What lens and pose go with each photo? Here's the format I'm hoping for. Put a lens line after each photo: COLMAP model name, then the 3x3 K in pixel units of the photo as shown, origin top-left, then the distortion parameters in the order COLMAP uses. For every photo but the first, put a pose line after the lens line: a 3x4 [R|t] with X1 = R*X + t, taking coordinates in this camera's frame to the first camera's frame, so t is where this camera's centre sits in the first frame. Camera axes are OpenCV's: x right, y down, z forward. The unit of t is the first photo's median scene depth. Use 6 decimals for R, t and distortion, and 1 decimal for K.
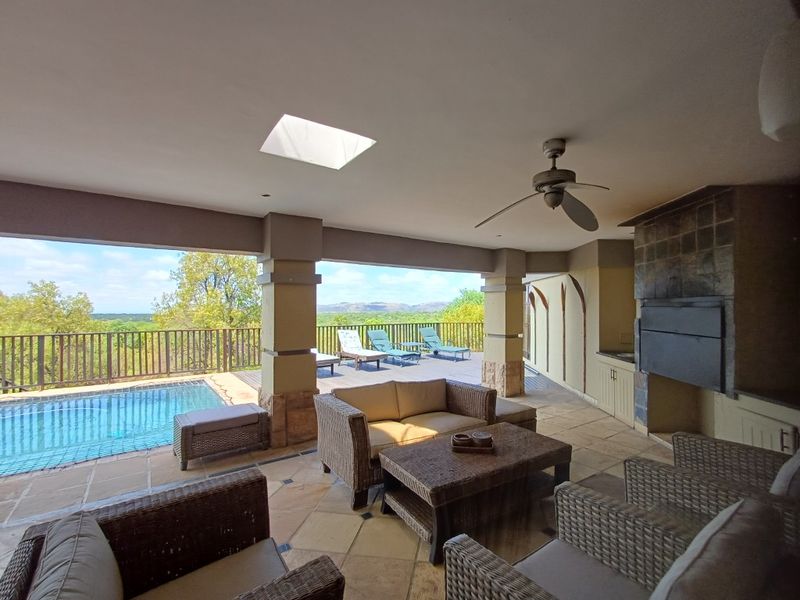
lens RADIAL K [[365.5, 0, 406.7], [0, 365.5, 301.5], [0, 0, 1]] dist [0.003092, 0.001117]
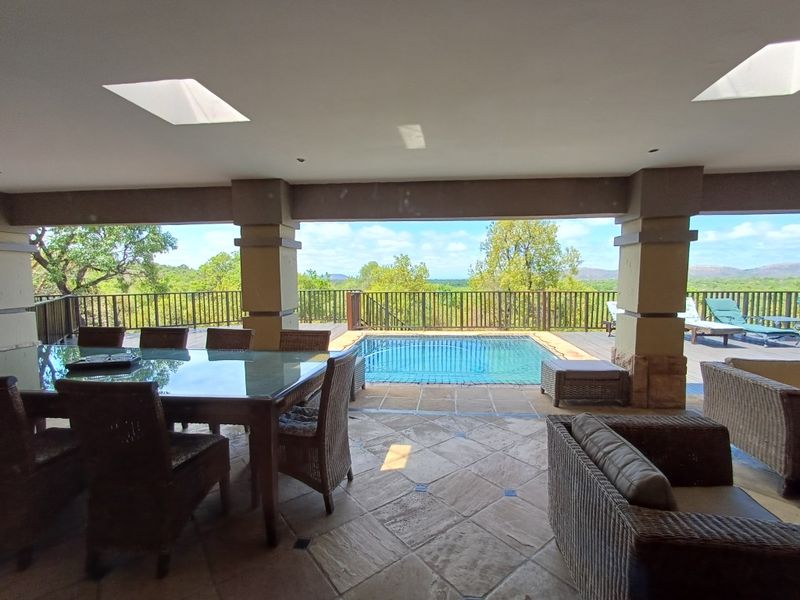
lens RADIAL K [[365.5, 0, 401.5], [0, 365.5, 303.7], [0, 0, 1]] dist [0.003092, 0.001117]
pose [[0.754915, 0.046127, -0.654199, -0.107041], [0.017528, 0.995748, 0.090436, 0.006075], [0.655589, -0.079738, 0.750896, -0.088226]]
